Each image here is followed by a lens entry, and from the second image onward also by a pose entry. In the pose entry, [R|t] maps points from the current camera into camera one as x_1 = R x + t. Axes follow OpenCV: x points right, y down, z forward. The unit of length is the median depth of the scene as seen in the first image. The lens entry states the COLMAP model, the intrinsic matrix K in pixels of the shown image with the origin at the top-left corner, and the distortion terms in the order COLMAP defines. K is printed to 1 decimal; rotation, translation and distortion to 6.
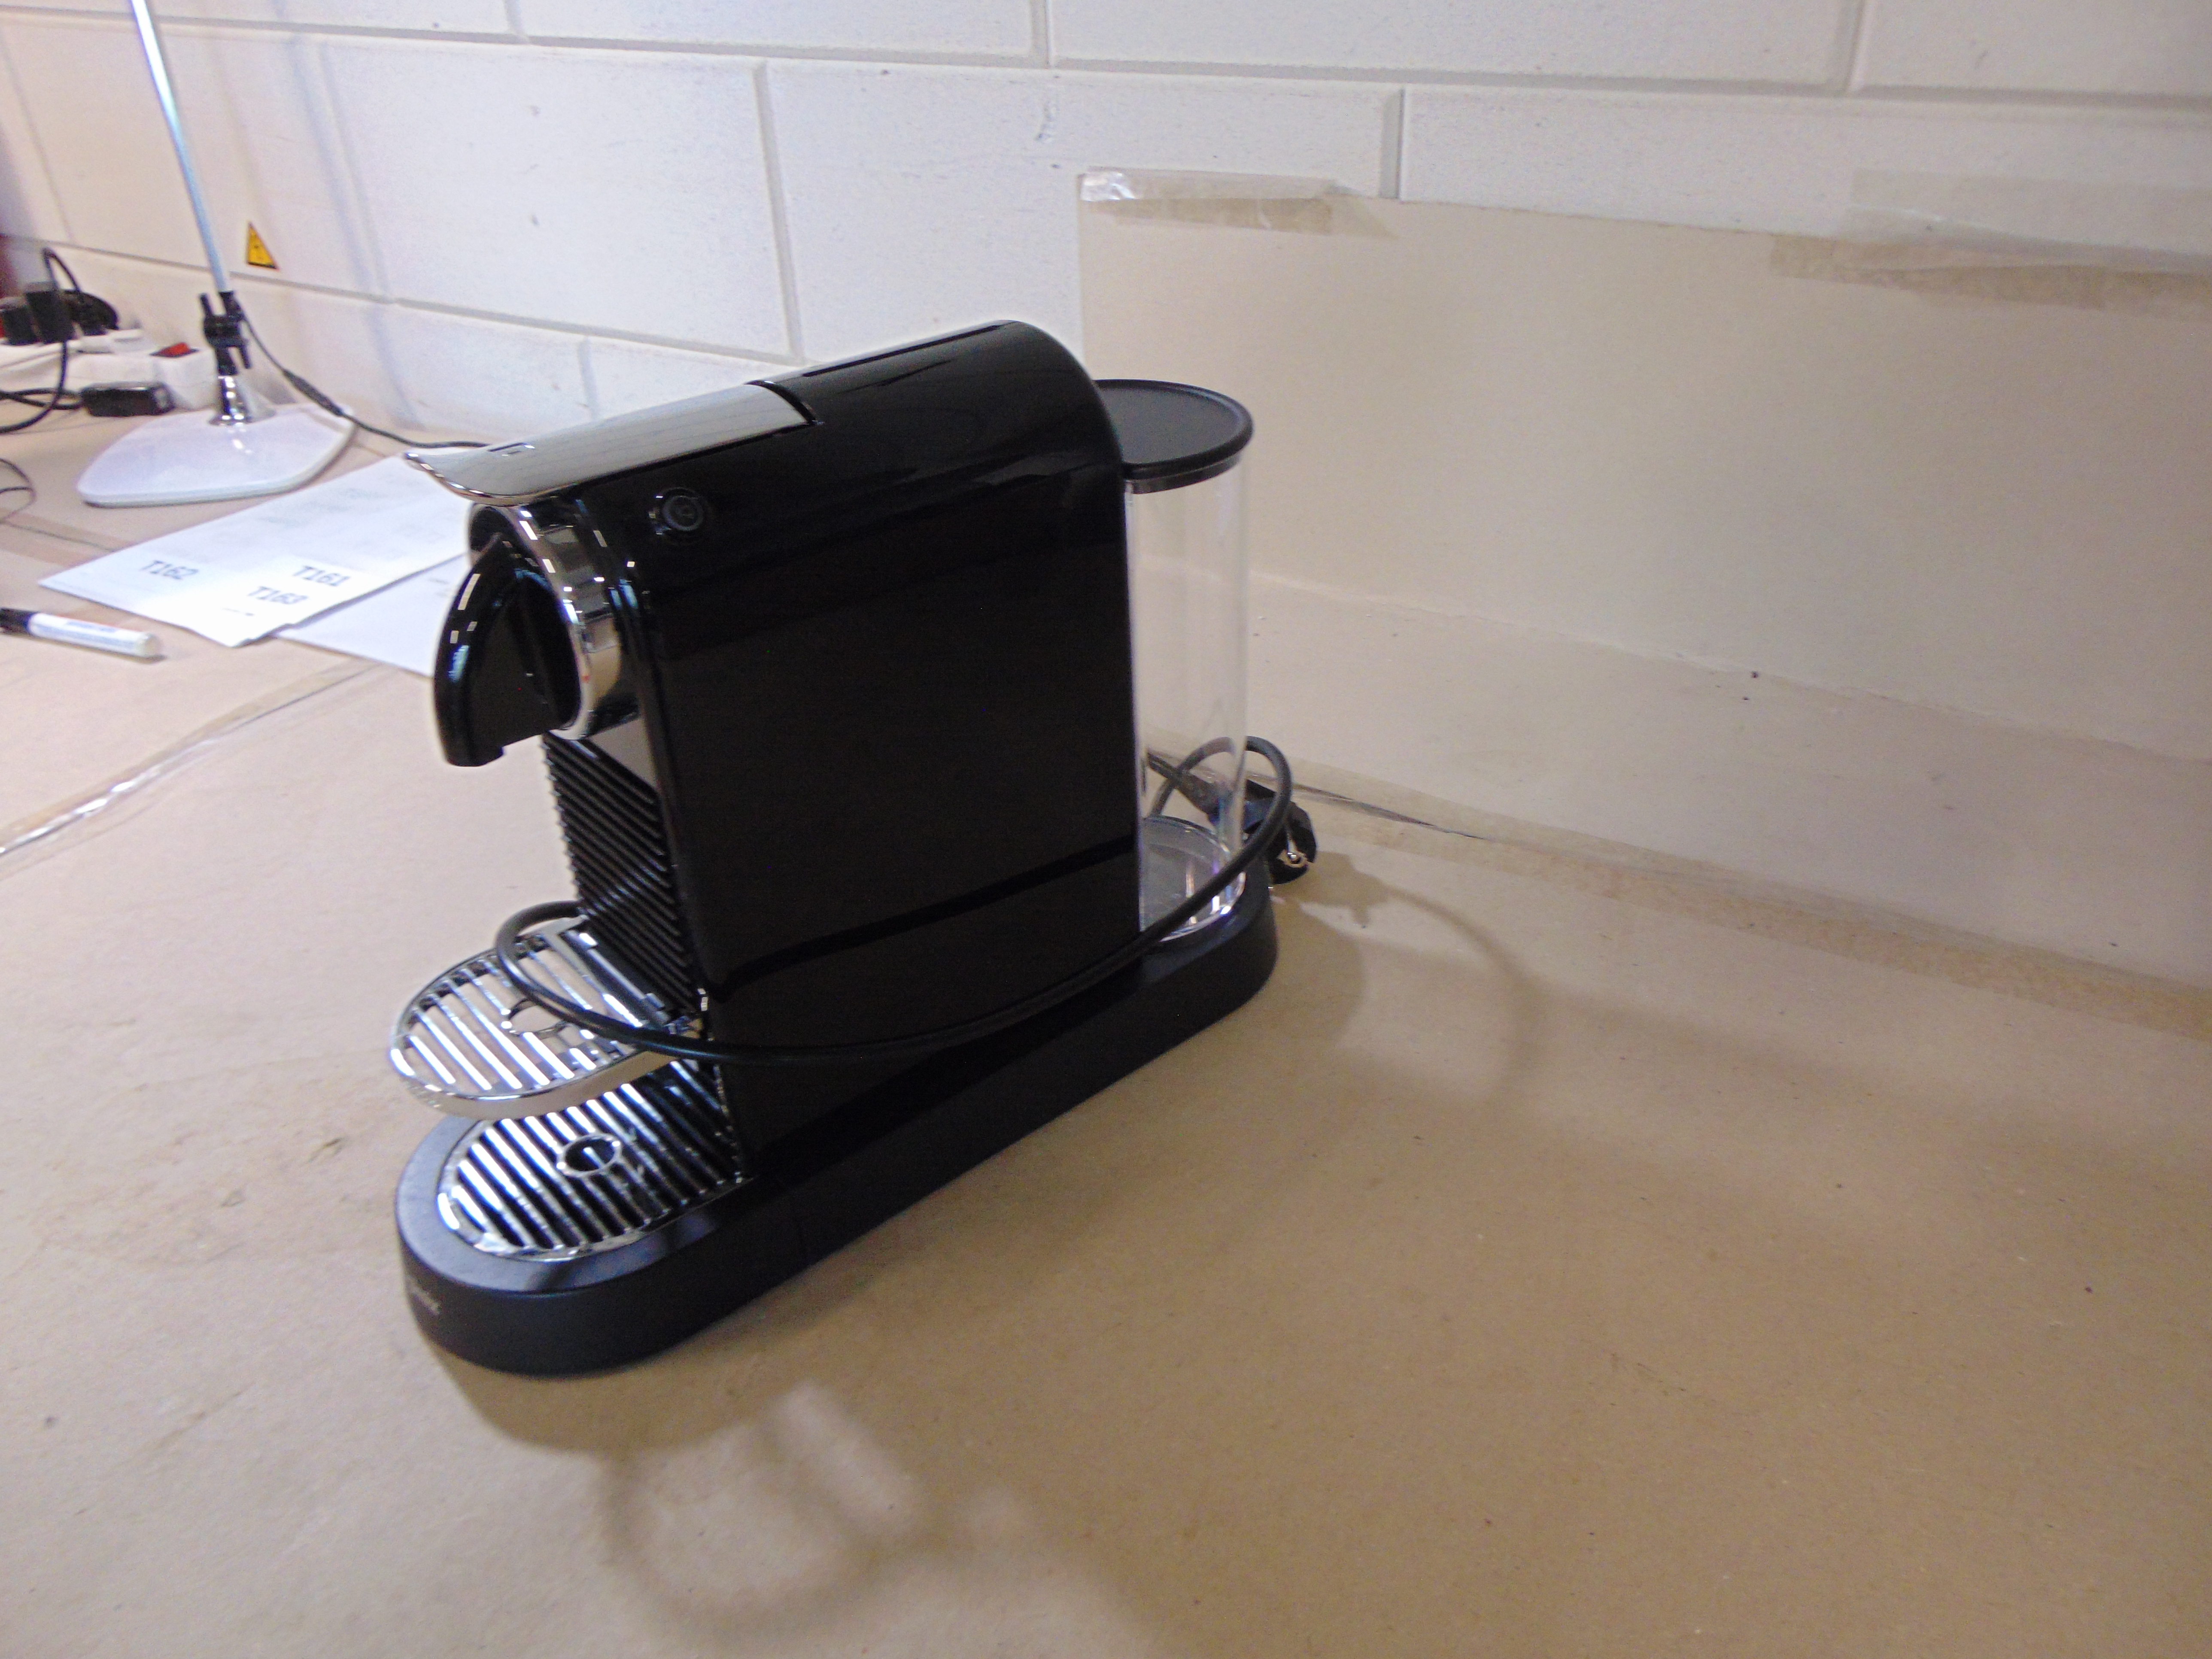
lens RADIAL K [[1624.2, 0, 1119.8], [0, 1624.2, 829.9], [0, 0, 1]] dist [-0.023075, 0.038998]
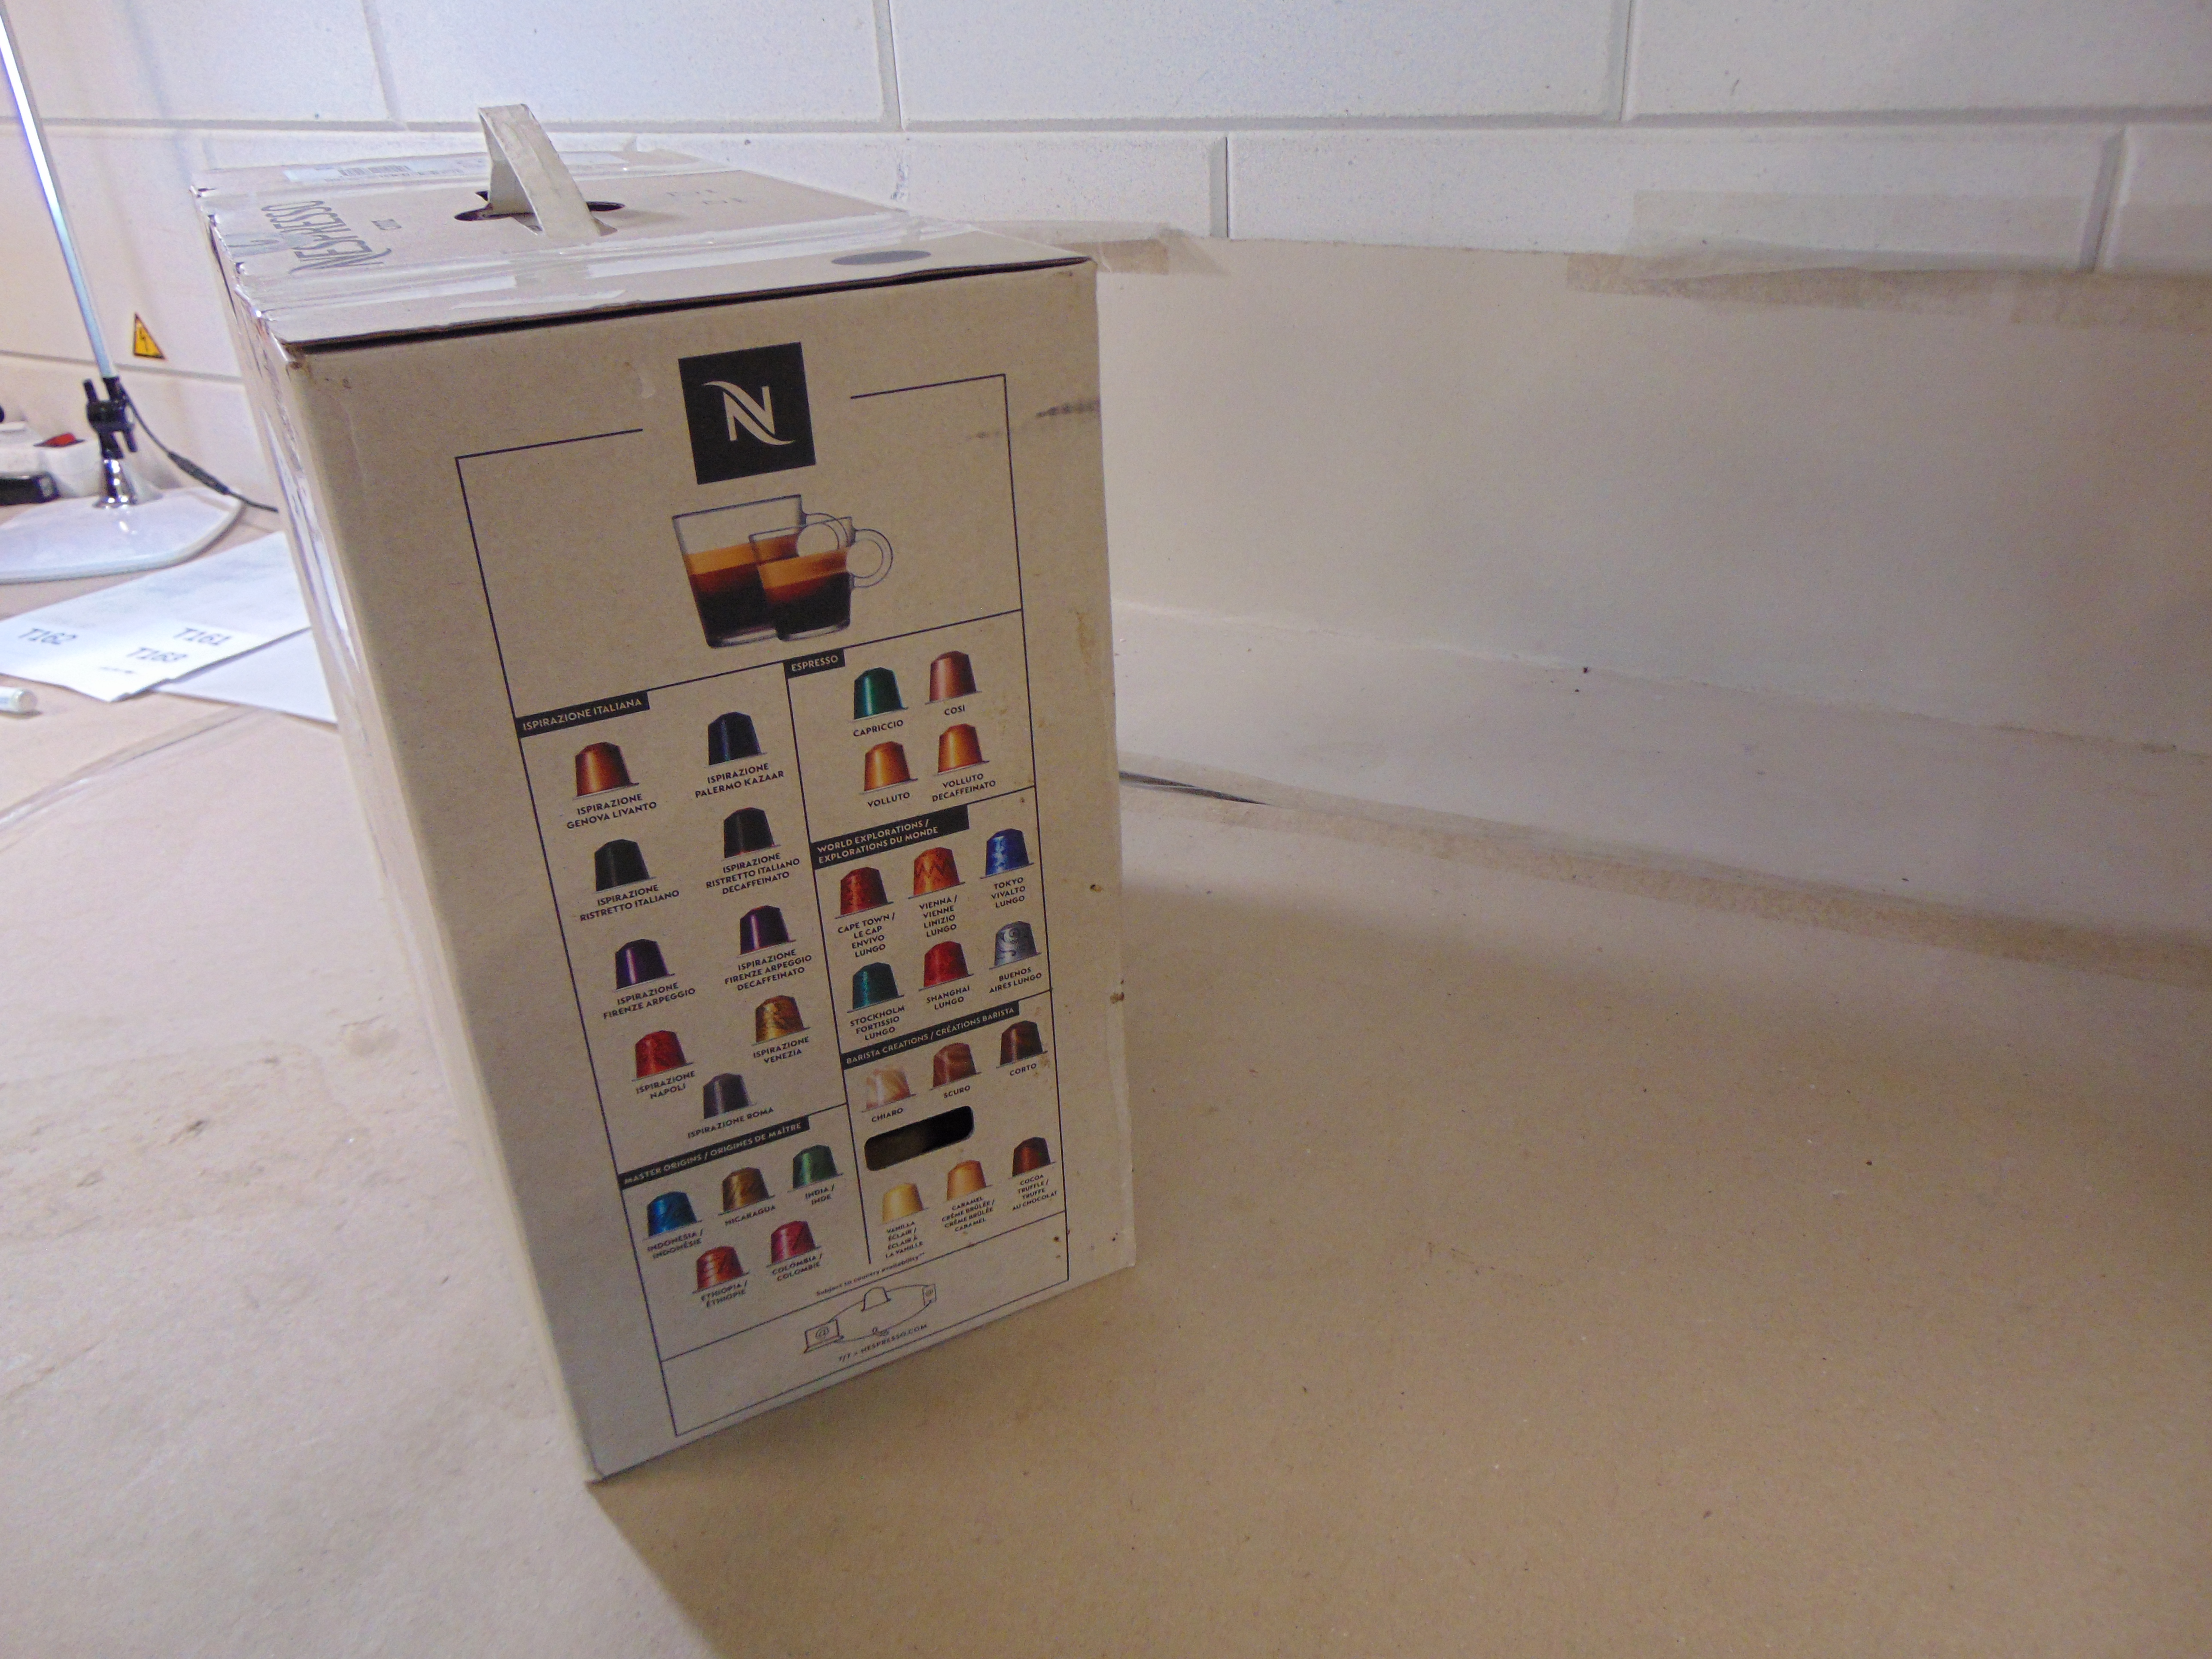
lens RADIAL K [[1633.2, 0, 1144.1], [0, 1633.2, 858.4], [0, 0, 1]] dist [-0.001866, 0.011406]
pose [[0.998158, -0.038908, 0.046551, 0.048358], [0.041879, 0.997028, -0.064658, 0.082630], [-0.043897, 0.066488, 0.996821, -0.043022]]
